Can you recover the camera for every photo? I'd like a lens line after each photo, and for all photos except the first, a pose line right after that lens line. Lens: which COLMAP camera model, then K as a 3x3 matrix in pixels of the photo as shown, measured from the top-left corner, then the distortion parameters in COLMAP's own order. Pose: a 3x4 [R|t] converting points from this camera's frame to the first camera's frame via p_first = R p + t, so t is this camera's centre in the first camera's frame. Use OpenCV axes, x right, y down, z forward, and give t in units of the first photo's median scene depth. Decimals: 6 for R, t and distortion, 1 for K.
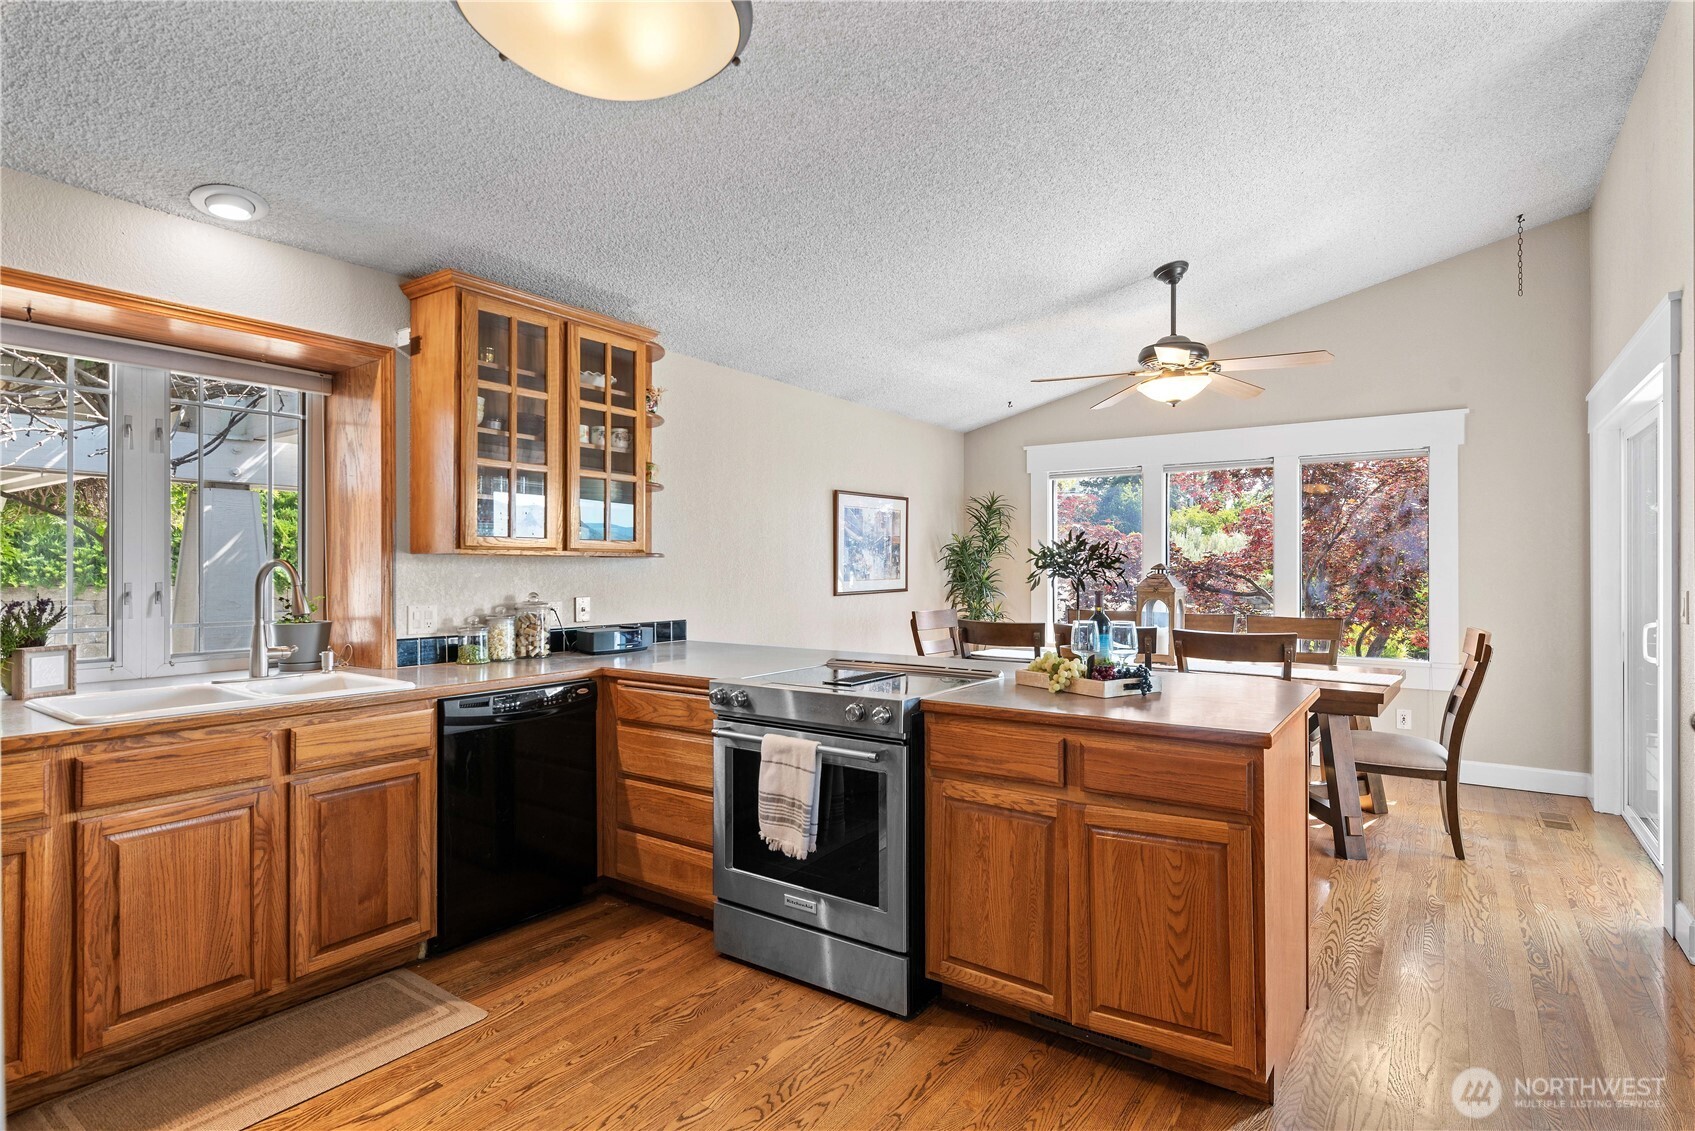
lens RADIAL K [[875.7, 0, 849.2], [0, 875.7, 563.3], [0, 0, 1]] dist [0.000570, -0.001506]
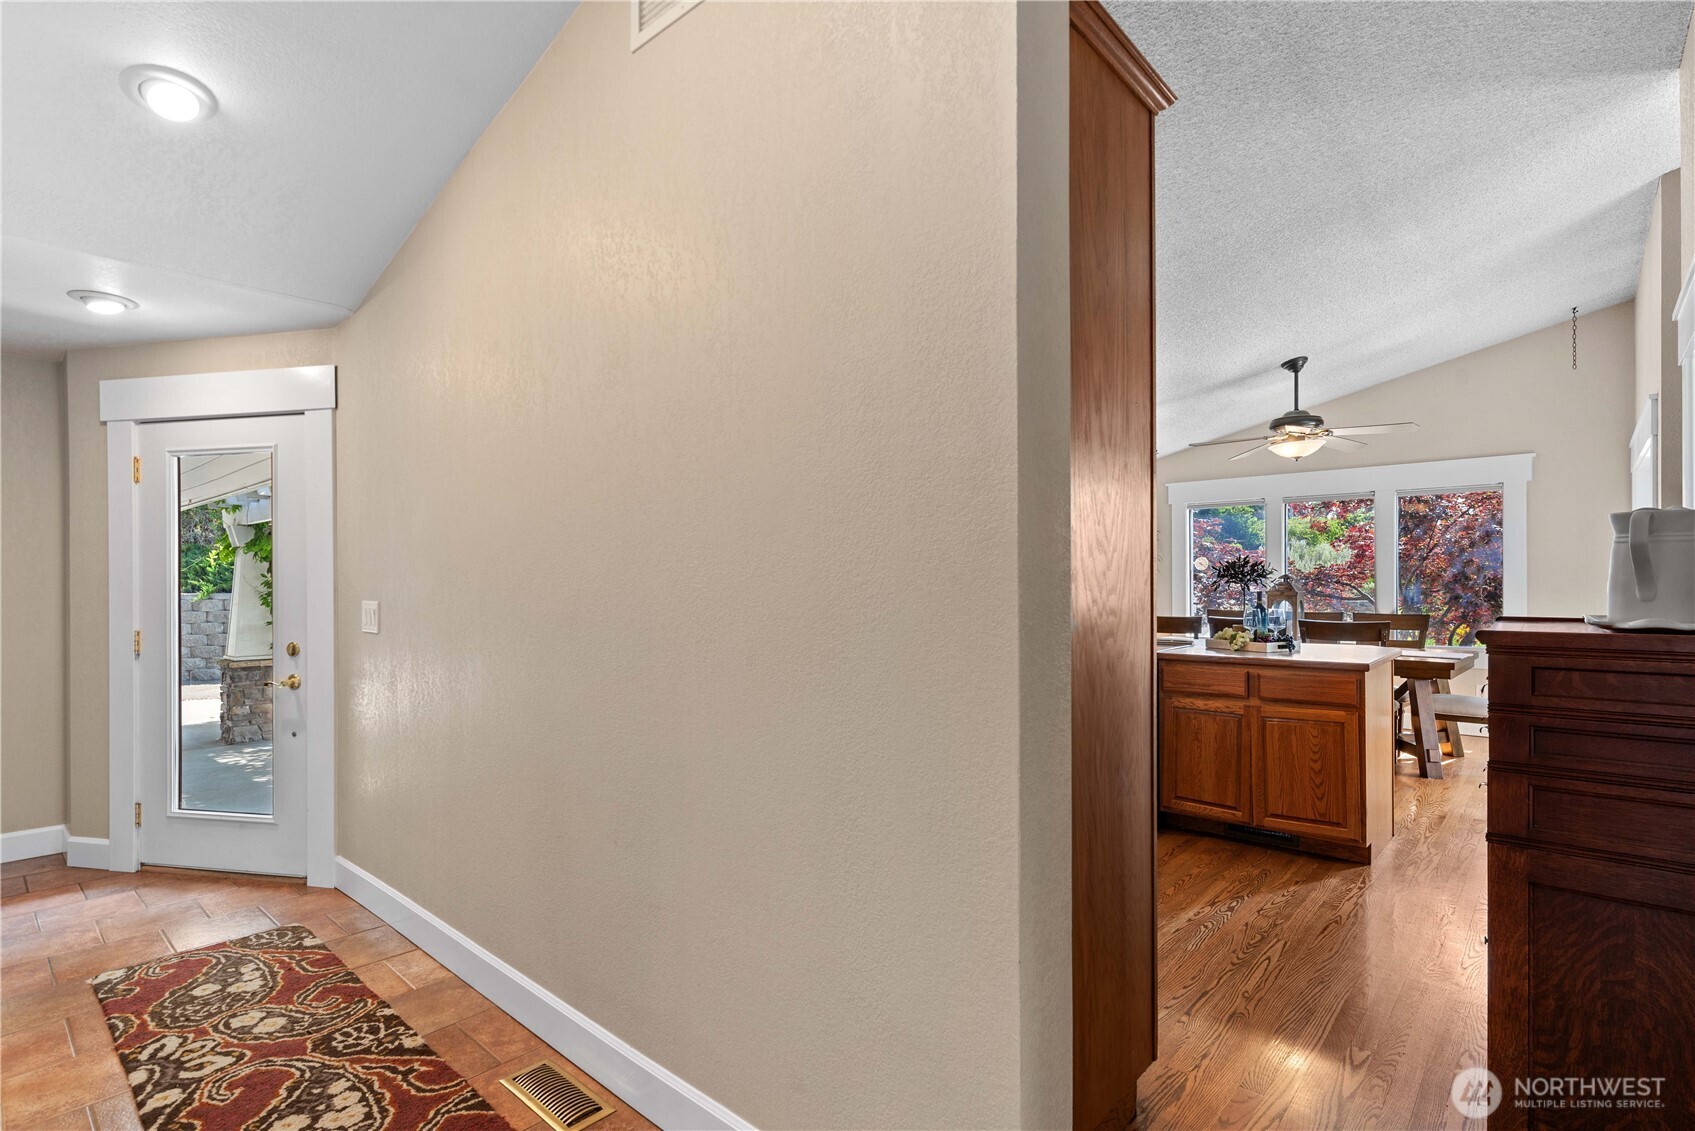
lens RADIAL K [[810.3, 0, 851.8], [0, 810.3, 580.7], [0, 0, 1]] dist [-0.002236, 0.000225]
pose [[0.992128, -0.004784, -0.125139, -0.201037], [0.005686, 0.999960, 0.006851, -0.002155], [0.125101, -0.007509, 0.992116, -0.430742]]
